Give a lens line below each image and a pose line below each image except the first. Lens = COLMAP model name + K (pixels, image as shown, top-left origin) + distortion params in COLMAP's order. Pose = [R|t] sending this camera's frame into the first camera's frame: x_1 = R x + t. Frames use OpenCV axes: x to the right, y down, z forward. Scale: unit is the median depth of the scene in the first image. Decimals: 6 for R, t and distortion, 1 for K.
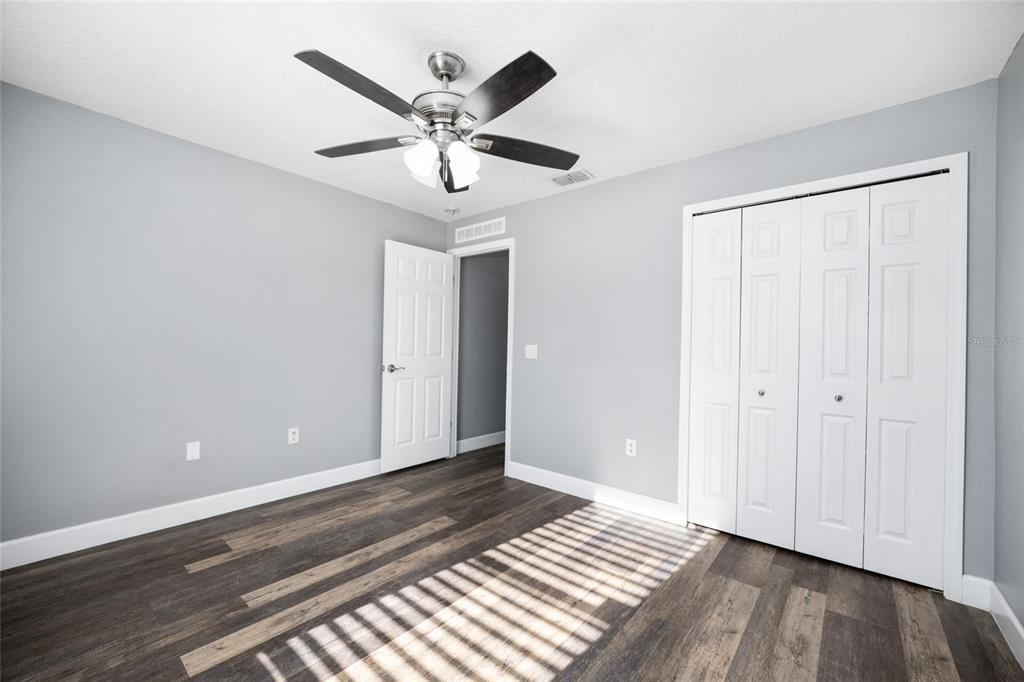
lens RADIAL K [[413.4, 0, 517.0], [0, 413.4, 345.6], [0, 0, 1]] dist [-0.018920, 0.003336]
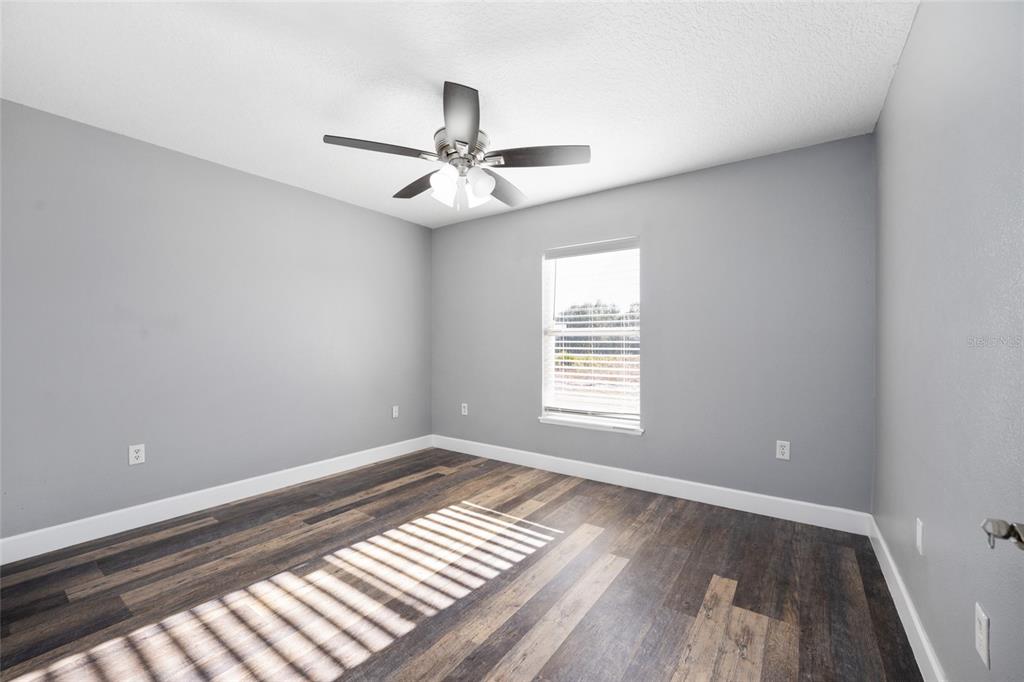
lens RADIAL K [[413.4, 0, 516.8], [0, 413.4, 337.6], [0, 0, 1]] dist [-0.018920, 0.003336]
pose [[-0.996439, -0.022281, -0.081318, -0.226863], [-0.021725, 0.999734, -0.007708, -0.010603], [0.081468, -0.005914, -0.996658, 2.031657]]
